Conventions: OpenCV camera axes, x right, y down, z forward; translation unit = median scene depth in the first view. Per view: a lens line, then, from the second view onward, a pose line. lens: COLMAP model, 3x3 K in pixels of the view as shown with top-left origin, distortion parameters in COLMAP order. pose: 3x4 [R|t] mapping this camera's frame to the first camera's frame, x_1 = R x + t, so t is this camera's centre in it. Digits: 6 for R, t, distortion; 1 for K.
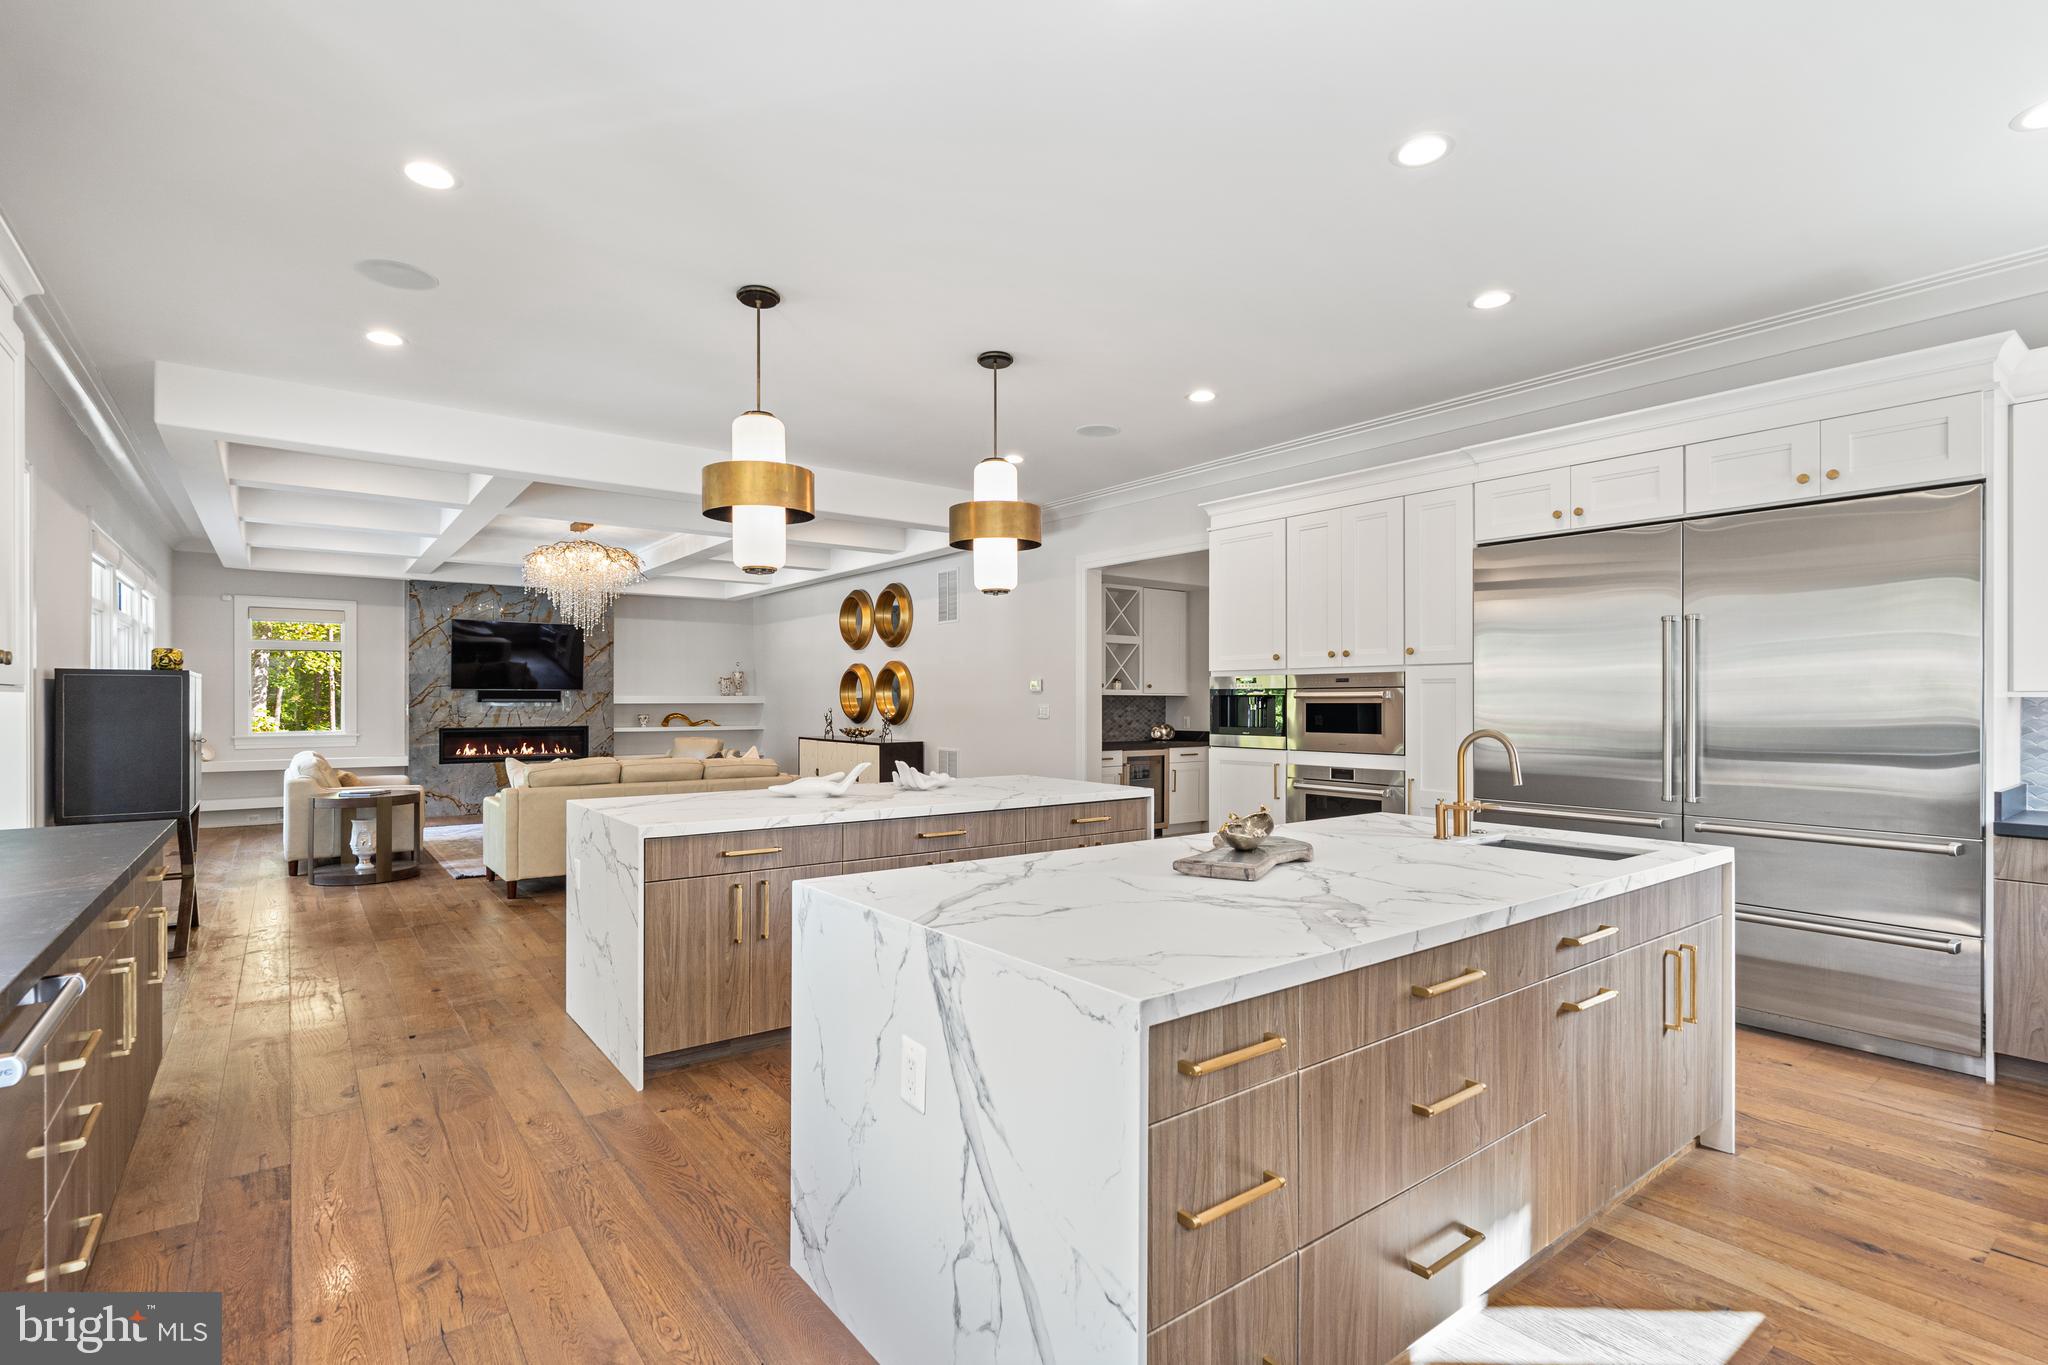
lens RADIAL K [[960.7, 0, 1018.6], [0, 960.7, 710.0], [0, 0, 1]] dist [0.000595, 0.000018]
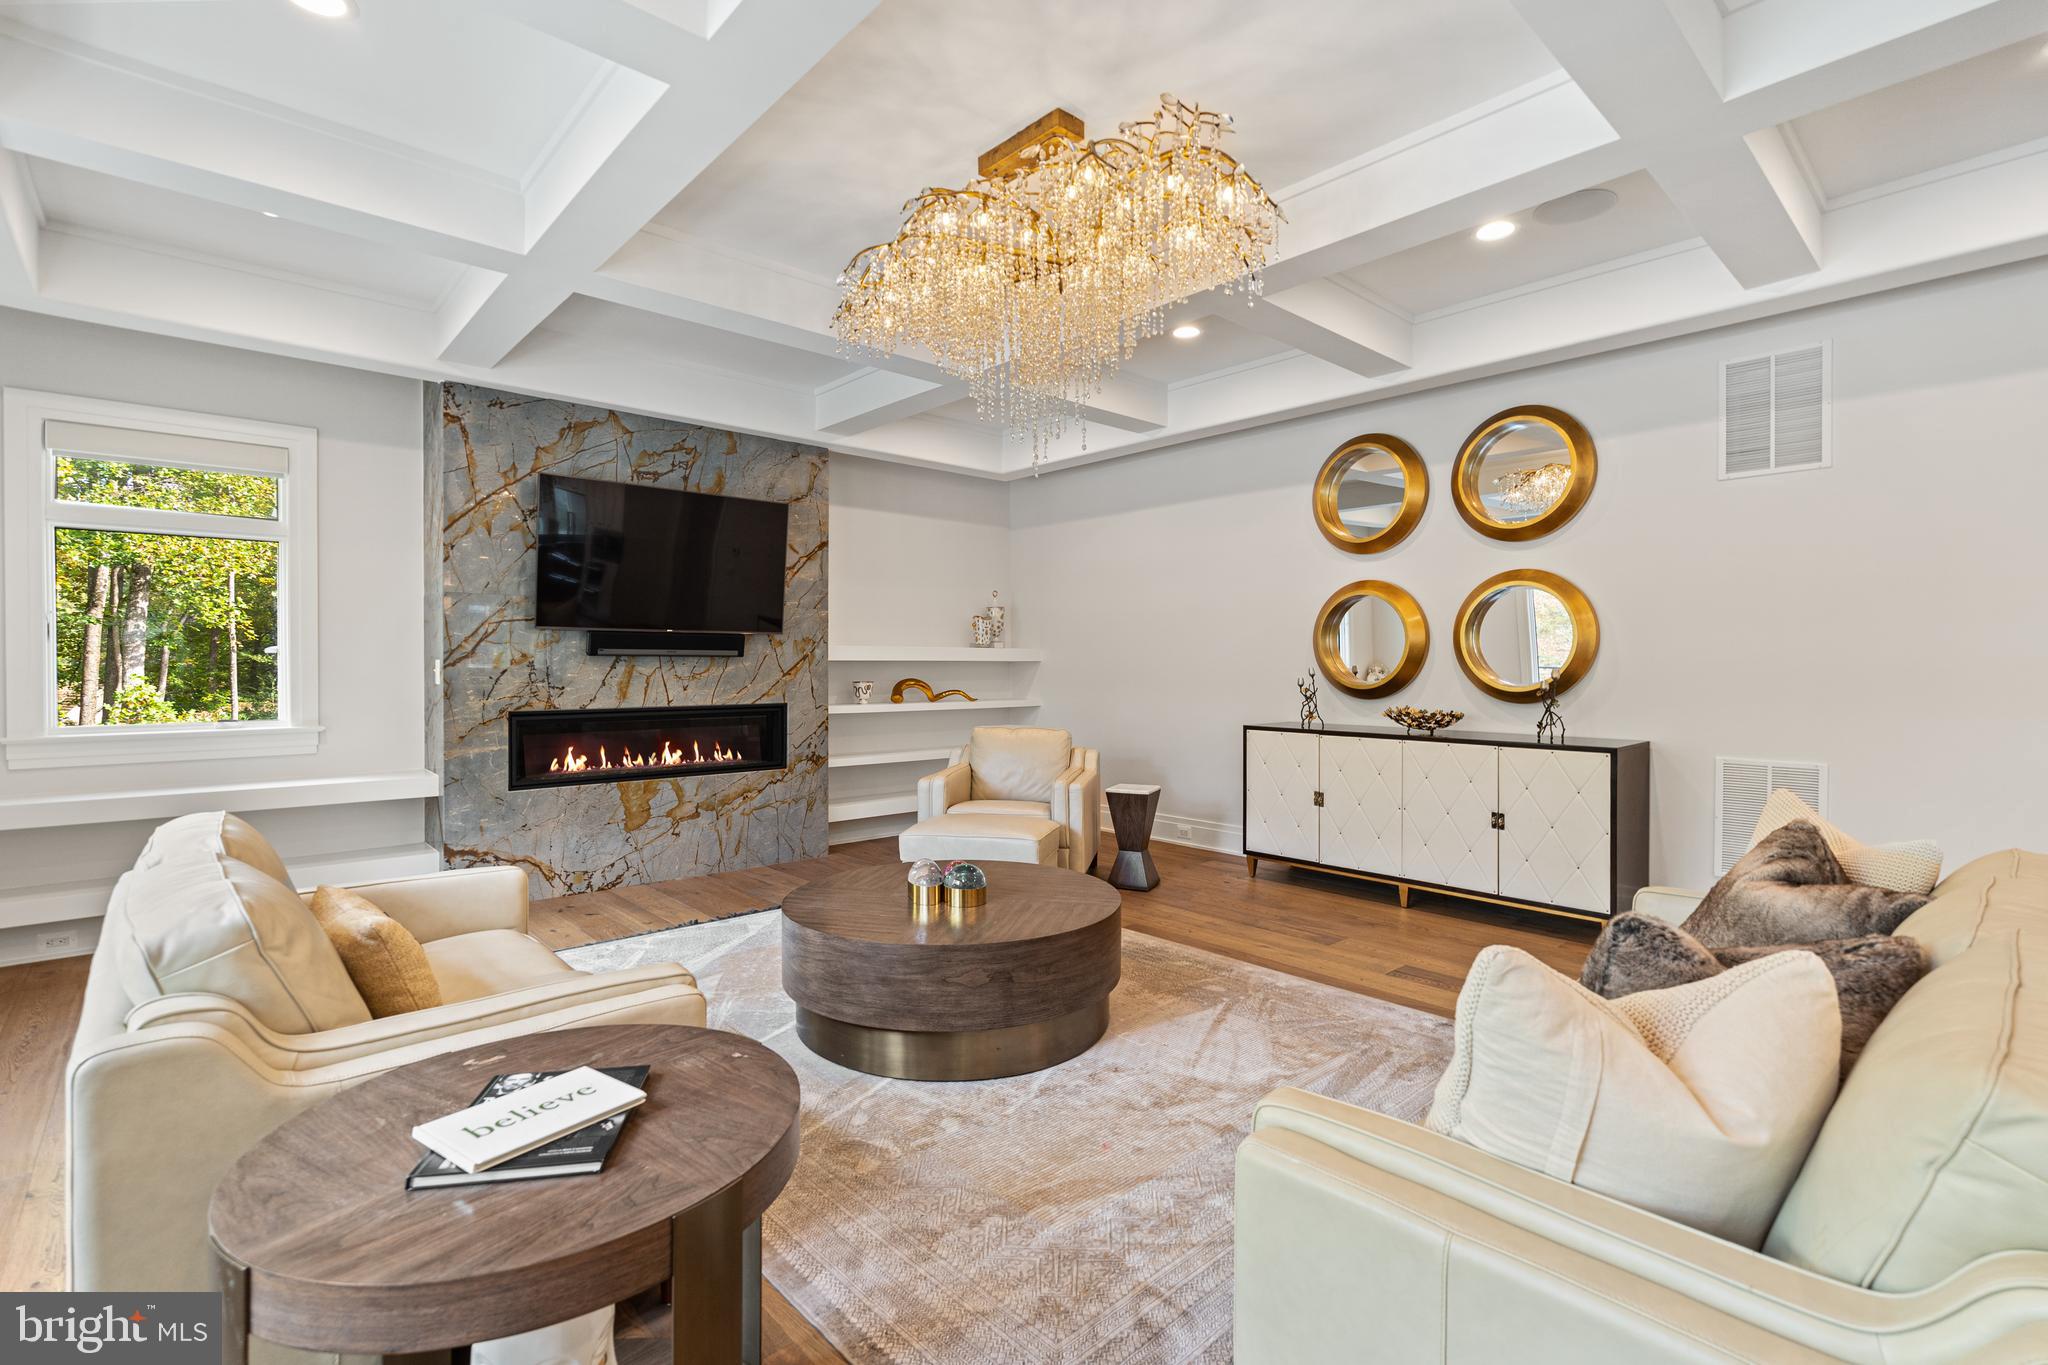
lens RADIAL K [[930.6, 0, 1018.9], [0, 930.6, 681.1], [0, 0, 1]] dist [0.000804, 0.000360]
pose [[0.996626, -0.002816, 0.082034, -0.389090], [0.002234, 0.999972, 0.007187, 0.001401], [-0.082052, -0.006979, 0.996604, 0.527185]]
